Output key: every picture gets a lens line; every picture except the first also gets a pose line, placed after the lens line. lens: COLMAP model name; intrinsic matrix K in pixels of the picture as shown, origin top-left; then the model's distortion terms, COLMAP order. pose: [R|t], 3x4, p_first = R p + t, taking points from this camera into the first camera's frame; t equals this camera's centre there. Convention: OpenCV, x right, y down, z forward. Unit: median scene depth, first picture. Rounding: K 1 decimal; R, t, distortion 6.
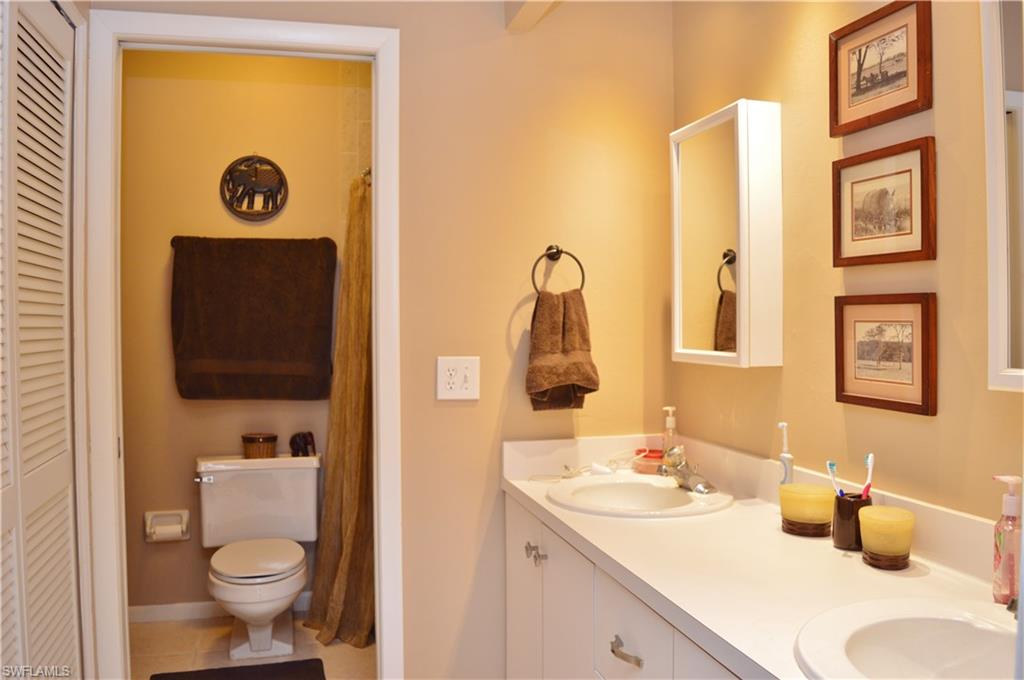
lens RADIAL K [[813.1, 0, 511.2], [0, 813.1, 335.2], [0, 0, 1]] dist [-0.083773, 0.001796]
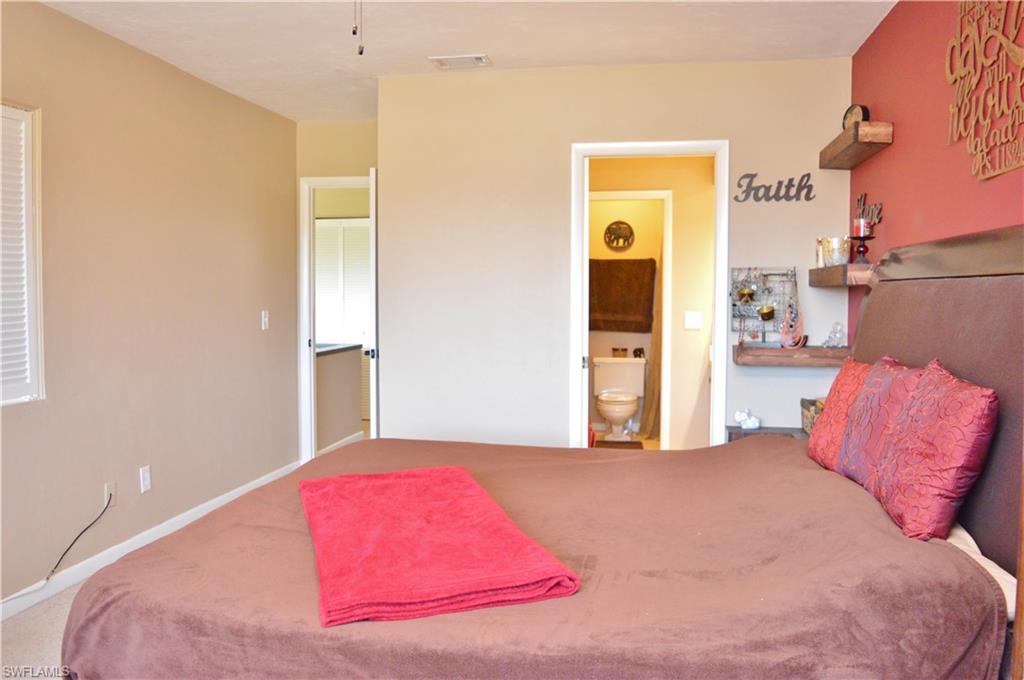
lens RADIAL K [[813.1, 0, 511.3], [0, 813.1, 338.8], [0, 0, 1]] dist [-0.083773, 0.001796]
pose [[0.906916, 0.027947, -0.420384, 0.356359], [-0.013469, 0.999211, 0.037371, 0.019388], [0.421097, -0.028230, 0.906576, -1.153139]]
